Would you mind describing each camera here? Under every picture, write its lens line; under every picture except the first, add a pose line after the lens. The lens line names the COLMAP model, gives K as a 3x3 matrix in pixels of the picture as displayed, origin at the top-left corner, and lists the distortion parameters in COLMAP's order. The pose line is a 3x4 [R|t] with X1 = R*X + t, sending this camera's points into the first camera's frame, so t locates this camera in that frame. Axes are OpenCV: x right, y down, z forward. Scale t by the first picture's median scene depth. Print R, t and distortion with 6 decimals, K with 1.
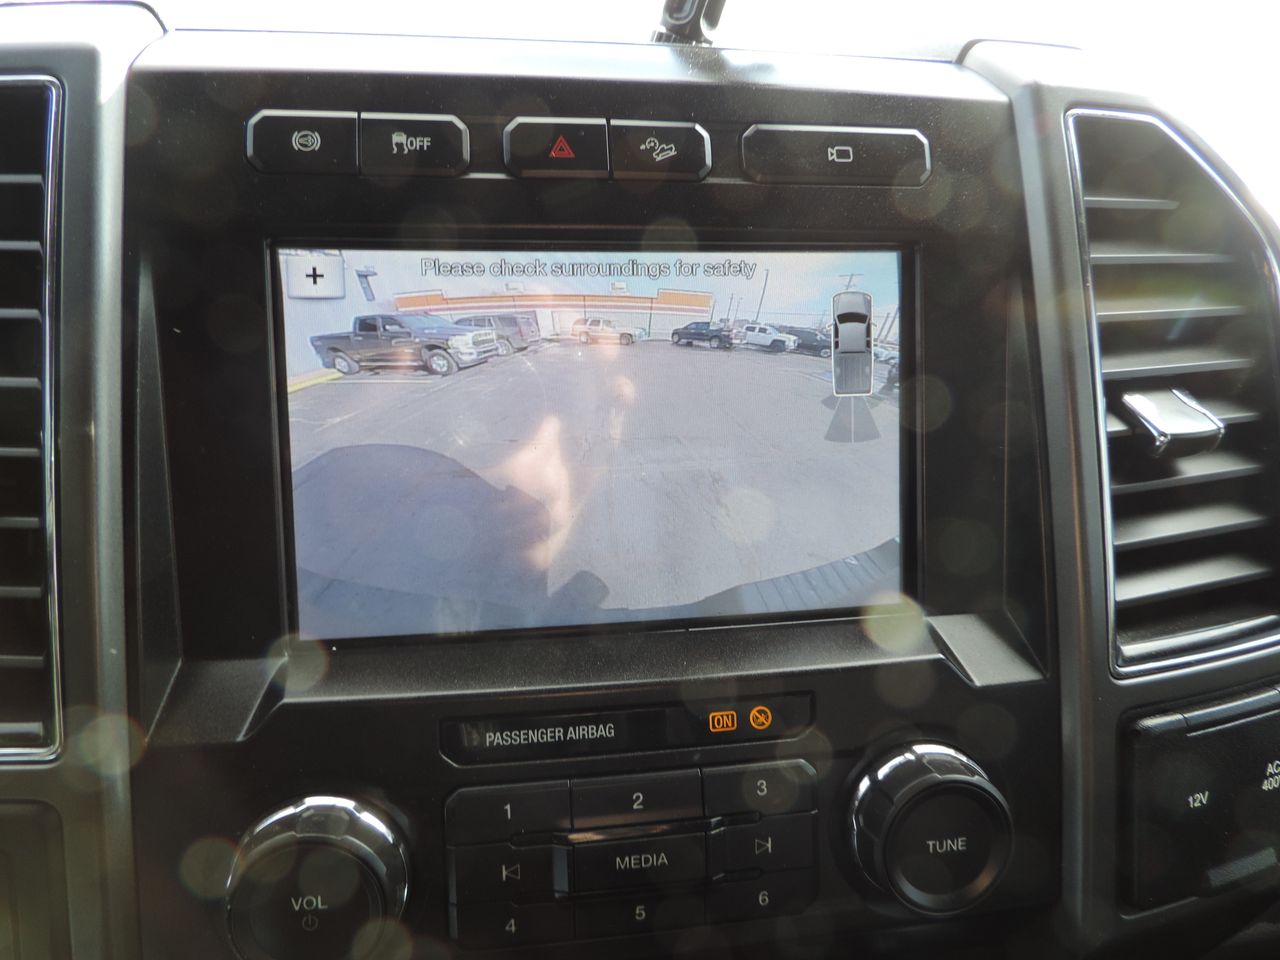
lens RADIAL K [[908.4, 0, 645.5], [0, 908.4, 466.7], [0, 0, 1]] dist [-0.004294, -0.001358]
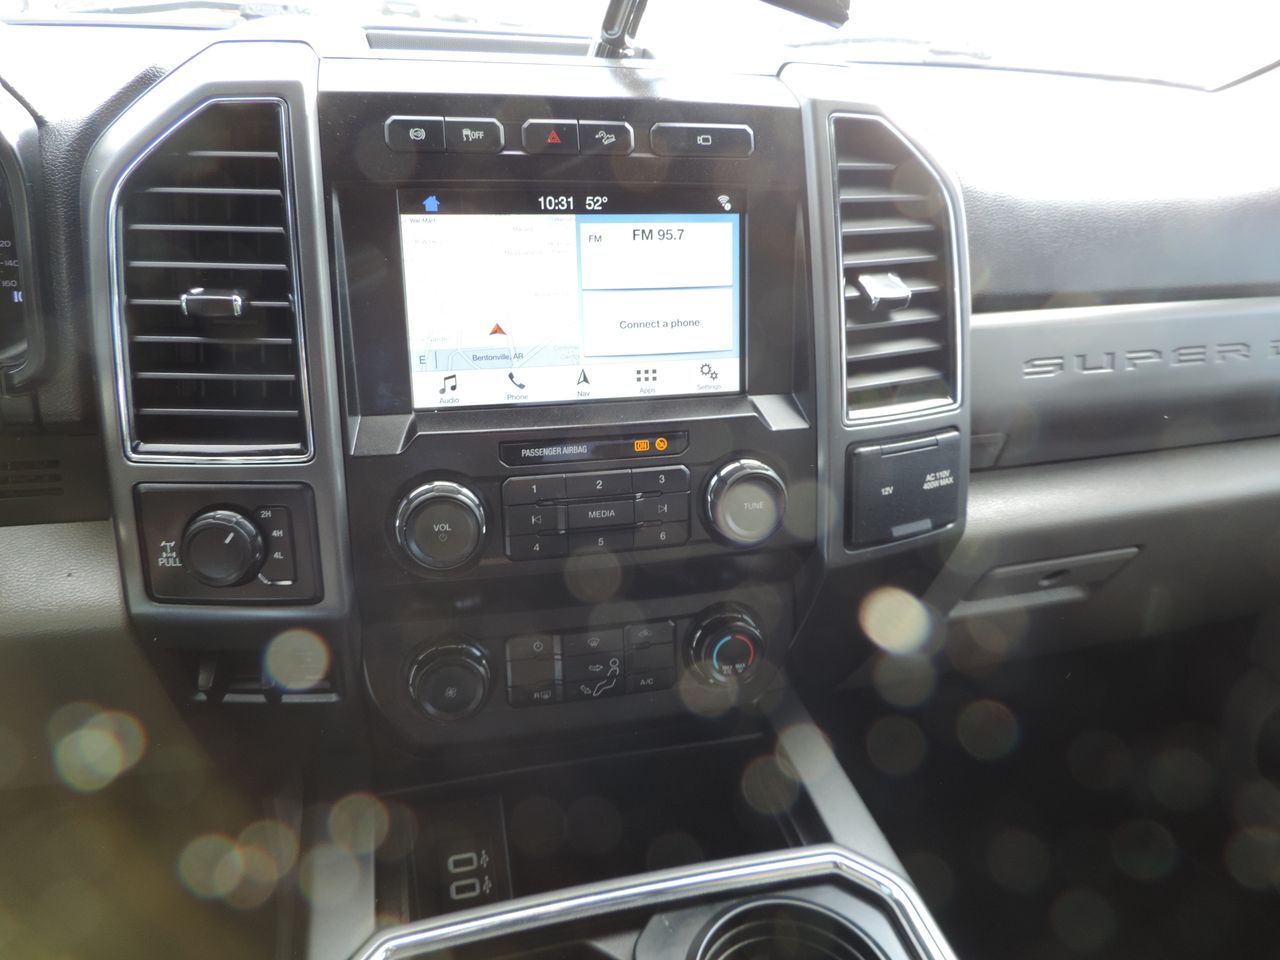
lens RADIAL K [[891.1, 0, 643.4], [0, 891.1, 492.2], [0, 0, 1]] dist [-0.030686, -0.000751]
pose [[0.995302, -0.019296, 0.094879, -0.092116], [0.004427, 0.987986, 0.154481, 0.081093], [-0.096720, -0.153335, 0.983429, -0.867471]]
